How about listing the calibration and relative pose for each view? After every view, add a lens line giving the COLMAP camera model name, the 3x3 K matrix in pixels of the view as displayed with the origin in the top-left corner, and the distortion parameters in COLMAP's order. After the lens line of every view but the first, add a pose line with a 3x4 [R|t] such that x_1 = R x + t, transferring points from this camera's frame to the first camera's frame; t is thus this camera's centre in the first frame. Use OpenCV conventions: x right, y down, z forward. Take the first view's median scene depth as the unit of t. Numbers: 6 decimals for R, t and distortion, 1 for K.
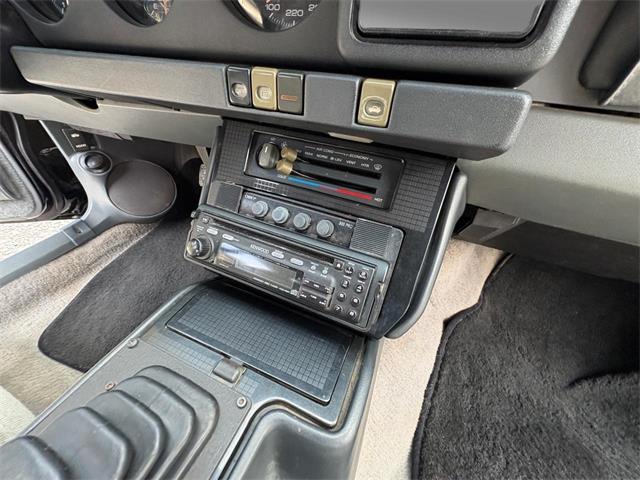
lens RADIAL K [[256.3, 0, 320.5], [0, 256.3, 237.6], [0, 0, 1]] dist [-0.001038, 0.000115]
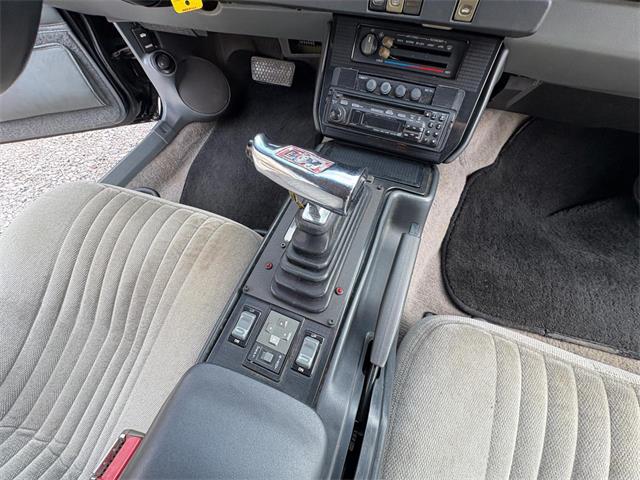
lens RADIAL K [[257.4, 0, 320.0], [0, 257.4, 239.4], [0, 0, 1]] dist [0.000767, 0.000163]
pose [[0.997525, -0.060278, -0.036201, -0.467082], [0.069258, 0.931200, 0.357869, 0.155849], [0.012138, -0.359491, 0.933070, -0.710832]]
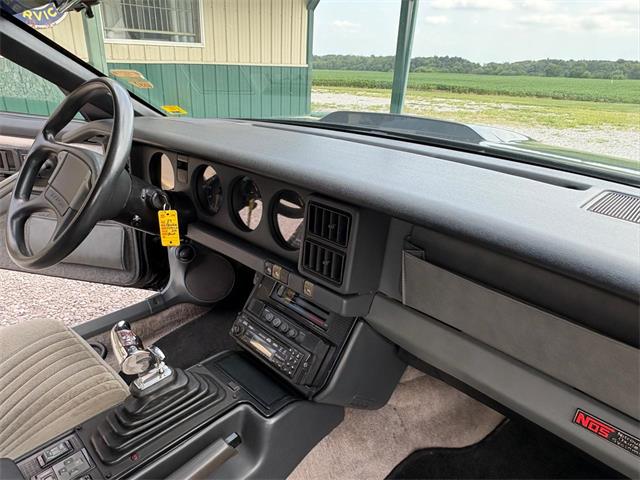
lens RADIAL K [[421.4, 0, 311.4], [0, 421.4, 239.7], [0, 0, 1]] dist [-0.000206, 0.000438]
pose [[0.934888, 0.145337, -0.323822, 0.885037], [-0.232022, 0.940650, -0.247677, 0.048206], [0.268607, 0.306685, 0.913124, -1.775680]]
